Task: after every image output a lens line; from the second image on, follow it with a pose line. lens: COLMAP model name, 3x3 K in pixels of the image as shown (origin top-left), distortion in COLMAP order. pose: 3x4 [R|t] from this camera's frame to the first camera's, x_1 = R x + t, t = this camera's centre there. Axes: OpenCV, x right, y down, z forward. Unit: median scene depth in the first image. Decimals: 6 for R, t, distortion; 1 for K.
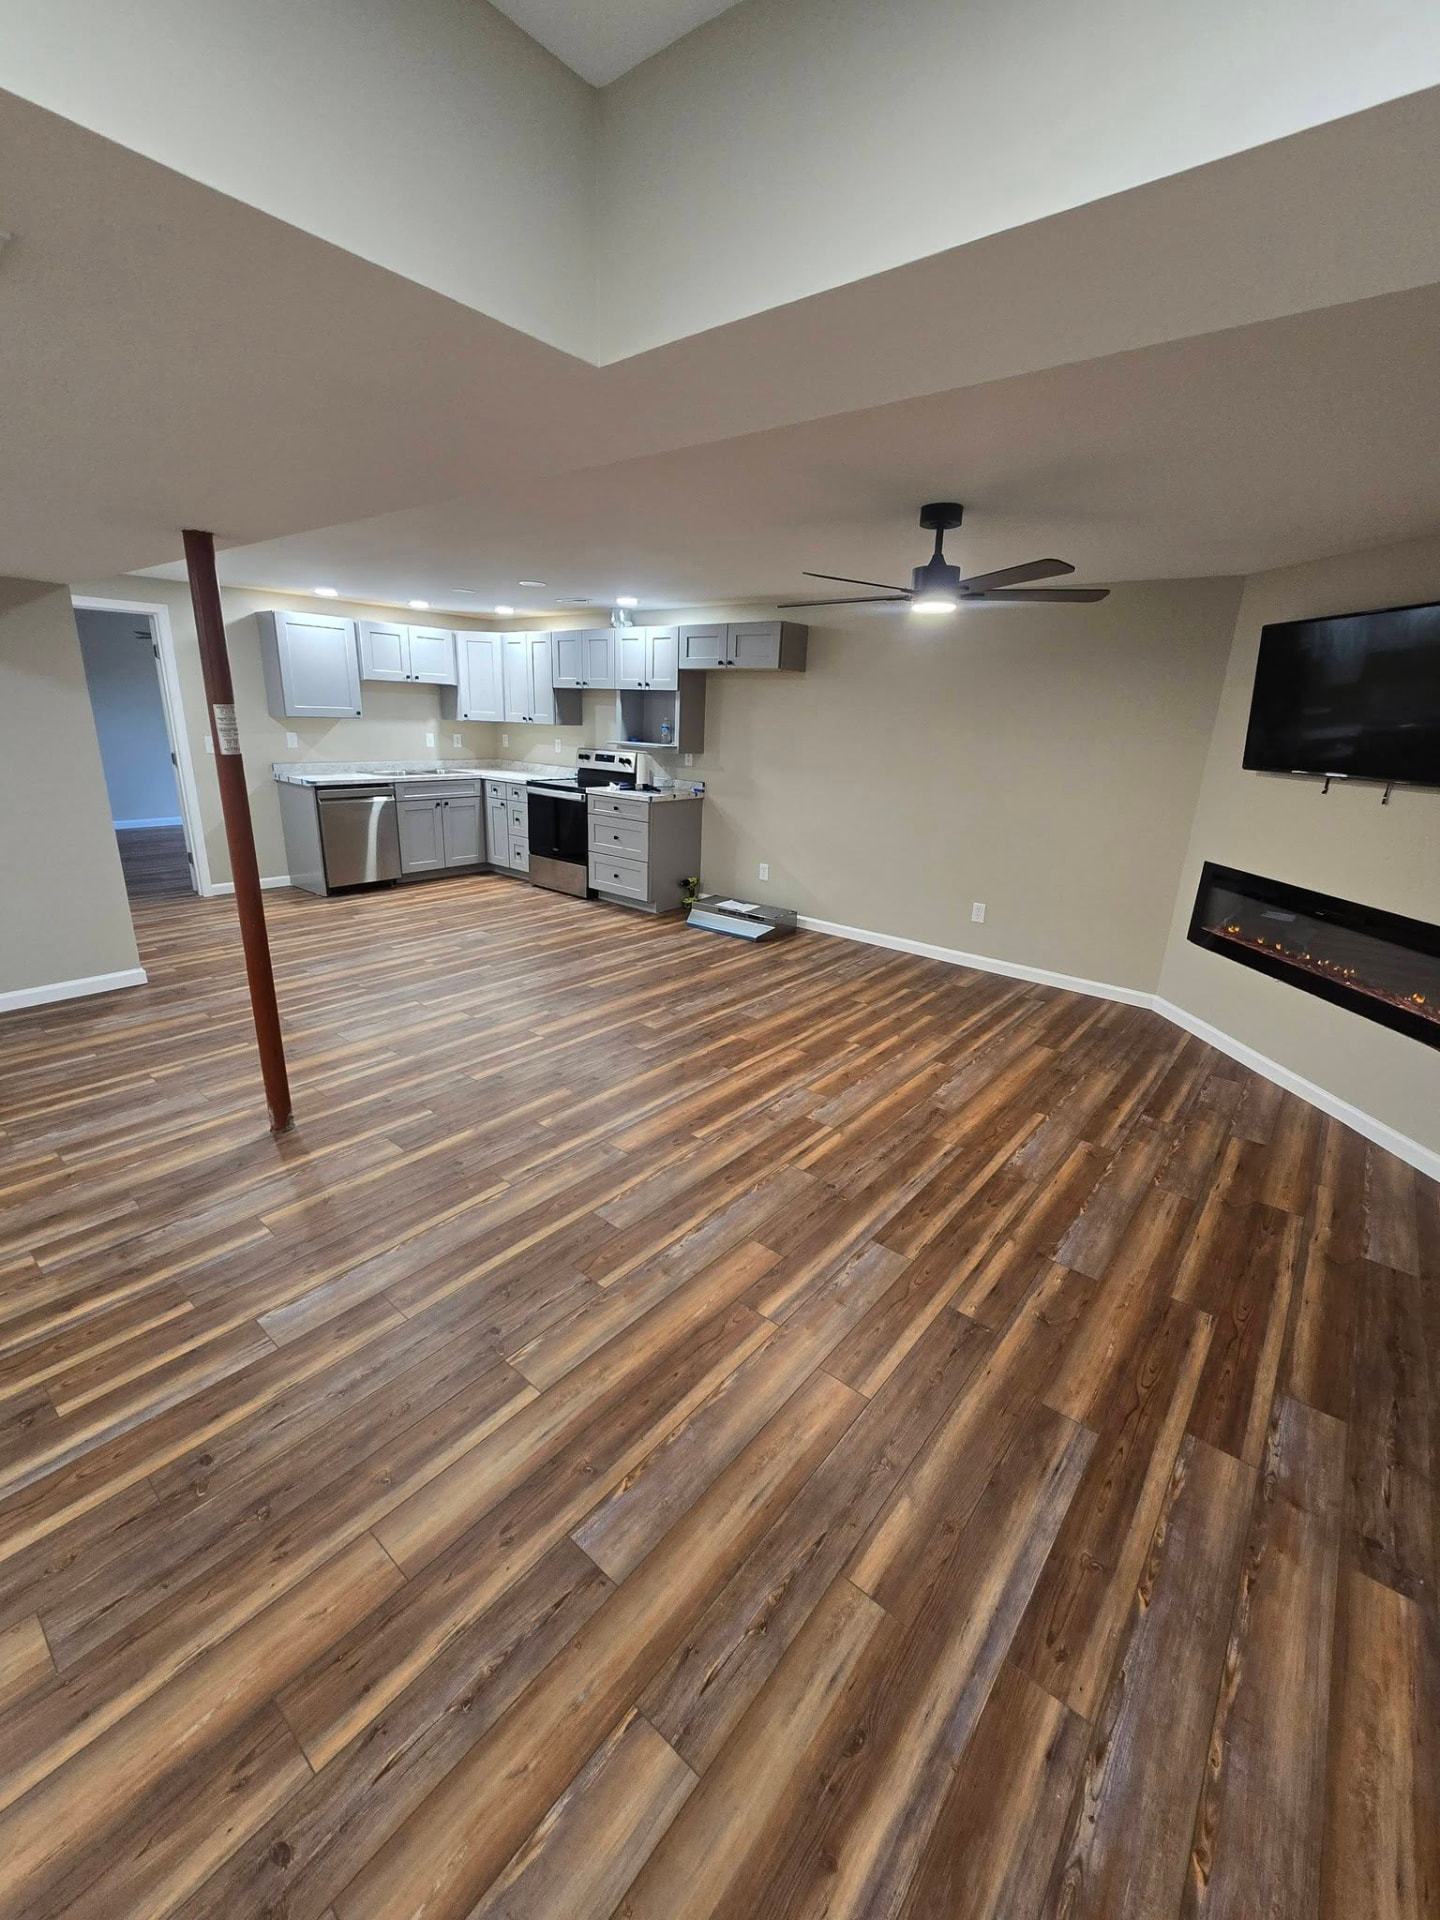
lens RADIAL K [[786.3, 0, 719.8], [0, 786.3, 961.6], [0, 0, 1]] dist [-0.001487, -0.000636]
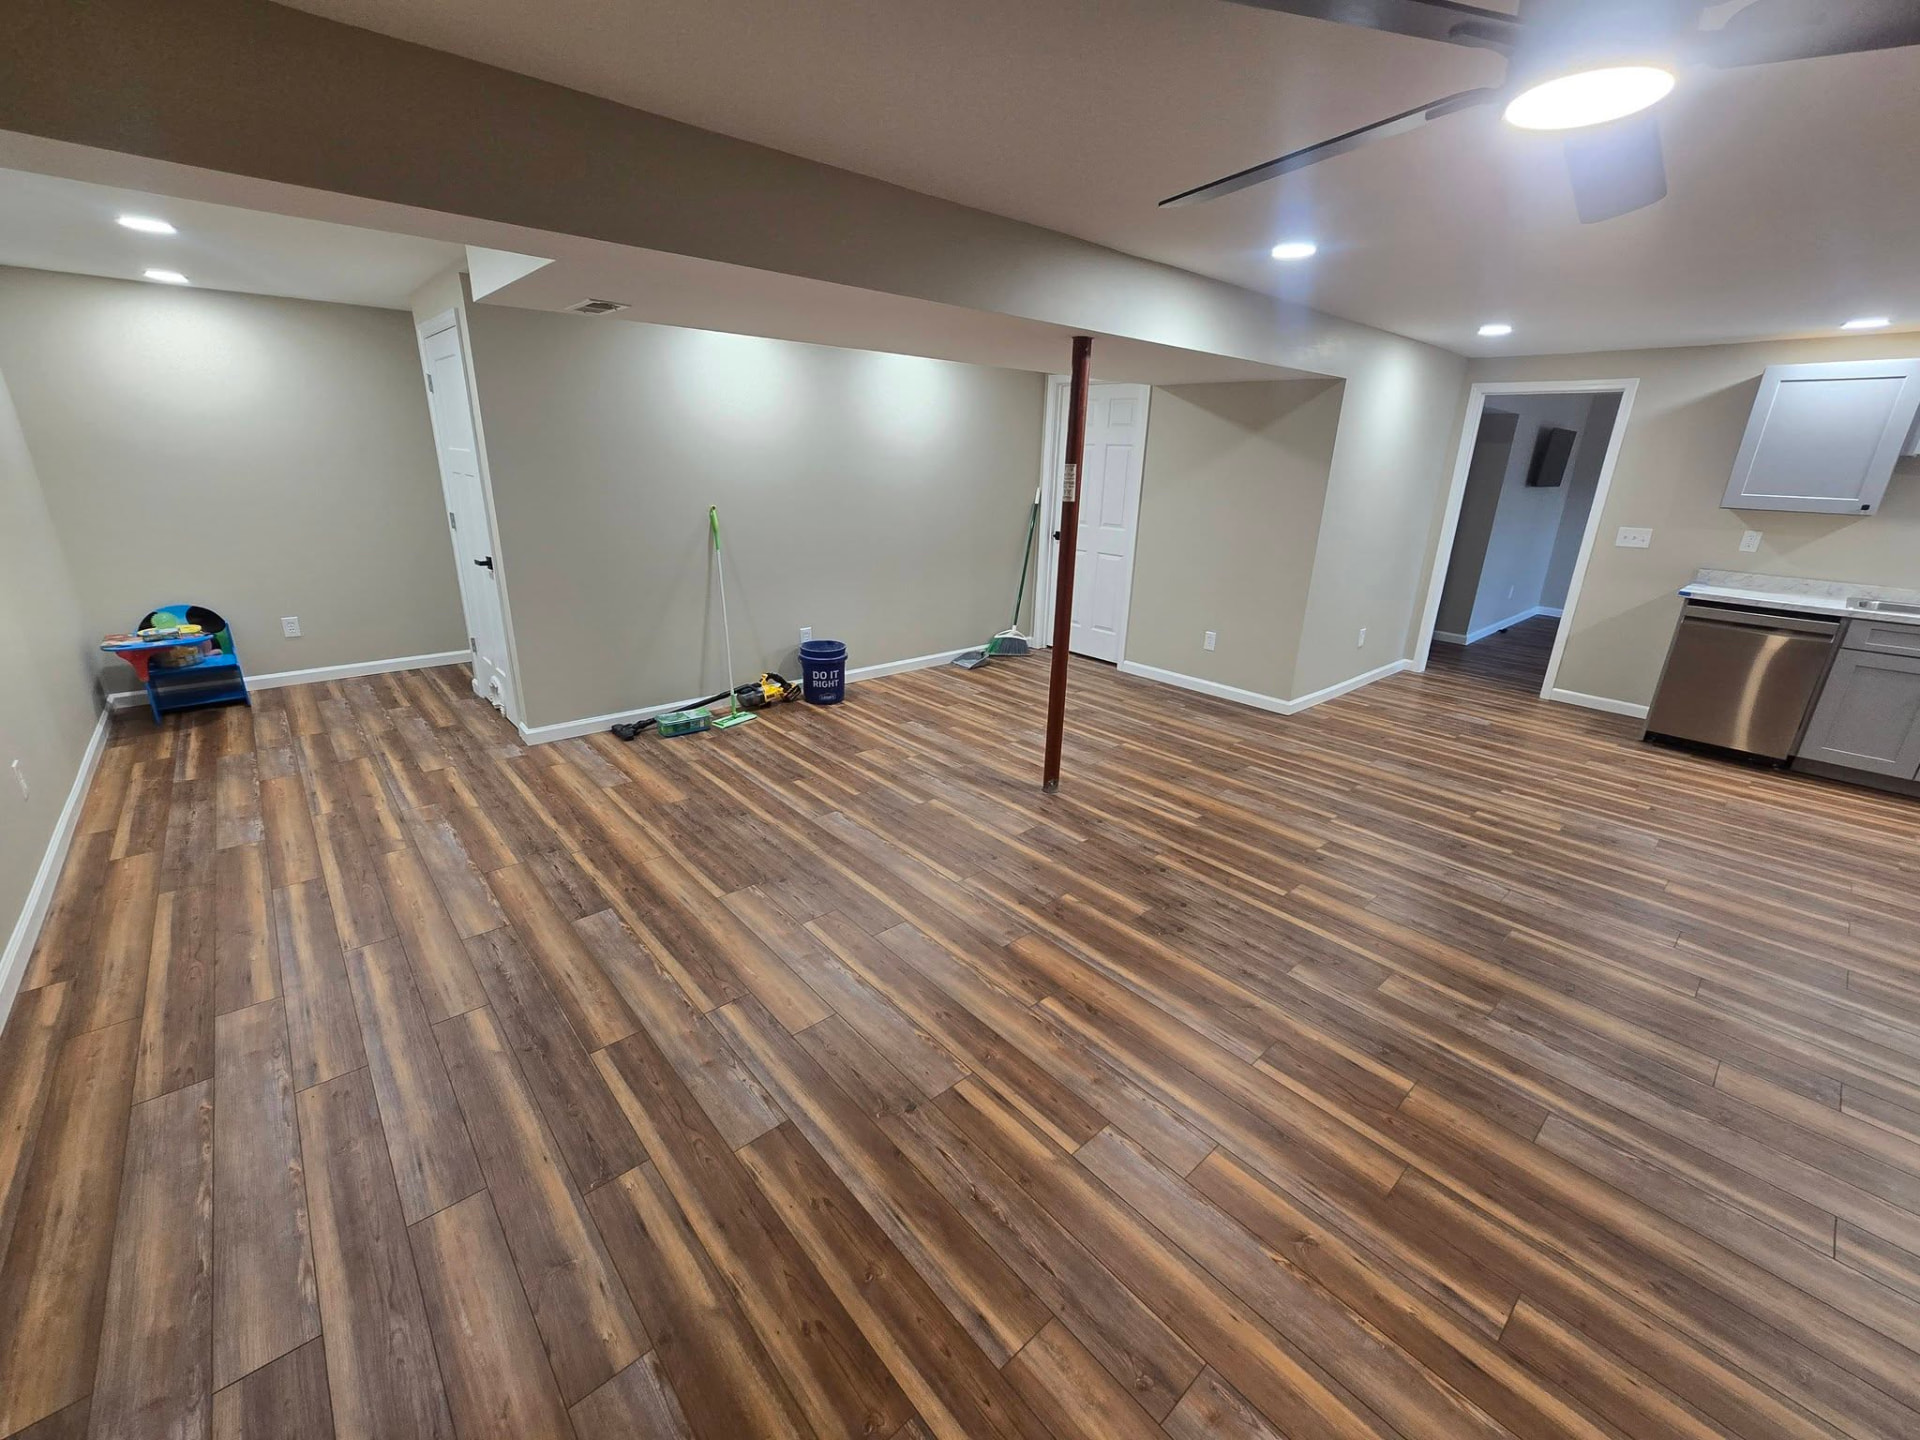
lens RADIAL K [[786.3, 0, 959.8], [0, 786.3, 715.7], [0, 0, 1]] dist [-0.001487, -0.000636]
pose [[-0.155105, 0.273999, -0.949140, 0.649576], [-0.335656, 0.888994, 0.311488, -0.245993], [0.929127, 0.366898, -0.045918, 0.853538]]
